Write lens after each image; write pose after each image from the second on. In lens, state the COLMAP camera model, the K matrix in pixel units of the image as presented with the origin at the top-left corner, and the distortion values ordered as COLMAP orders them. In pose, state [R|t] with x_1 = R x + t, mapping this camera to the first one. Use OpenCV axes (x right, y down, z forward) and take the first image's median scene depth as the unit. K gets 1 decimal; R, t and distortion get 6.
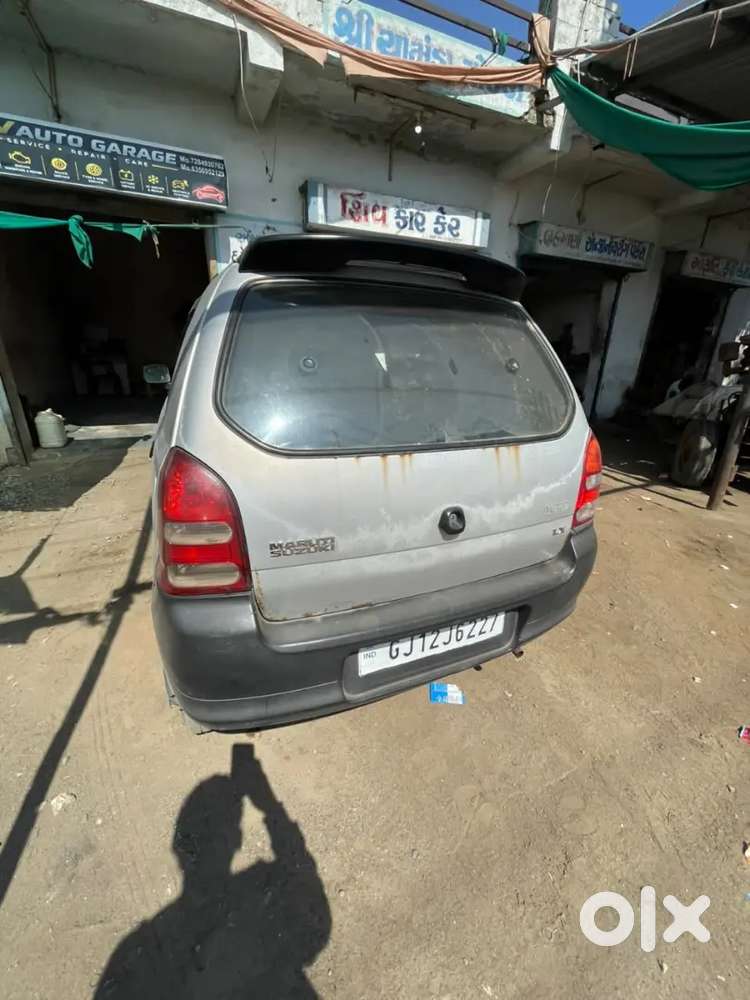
lens RADIAL K [[404.5, 0, 379.2], [0, 404.5, 498.0], [0, 0, 1]] dist [-0.001987, -0.000254]
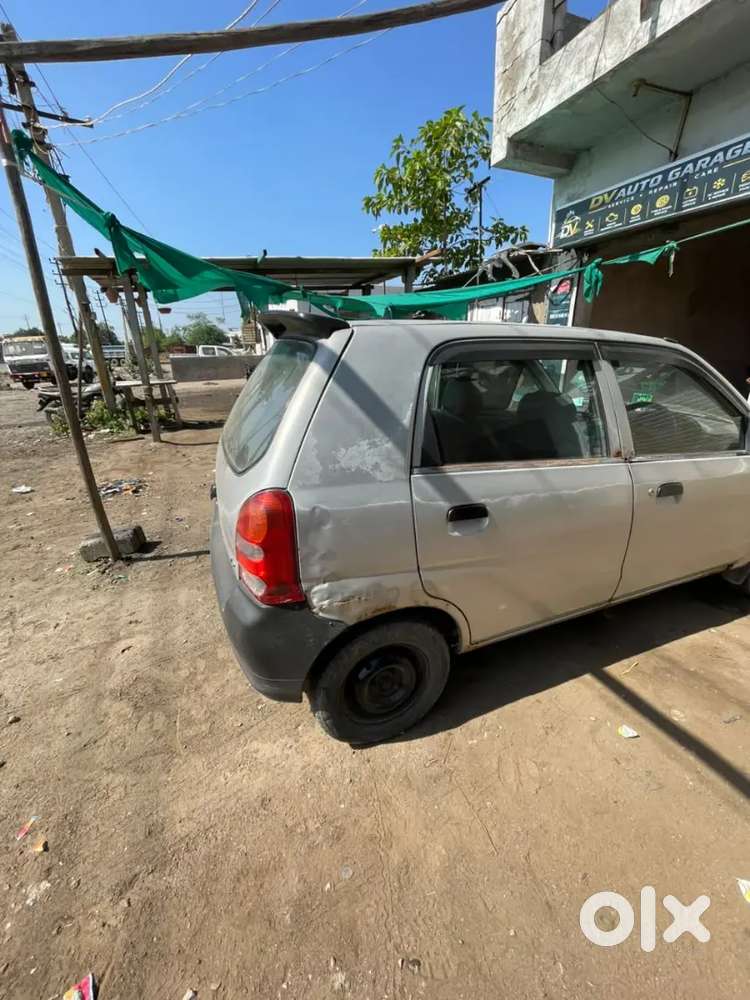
lens RADIAL K [[404.5, 0, 373.7], [0, 404.5, 497.1], [0, 0, 1]] dist [-0.001987, -0.000254]
pose [[-0.045436, 0.323290, -0.945209, 0.456354], [-0.349737, 0.881157, 0.318194, -0.175432], [0.935746, 0.345032, 0.073030, 0.403729]]
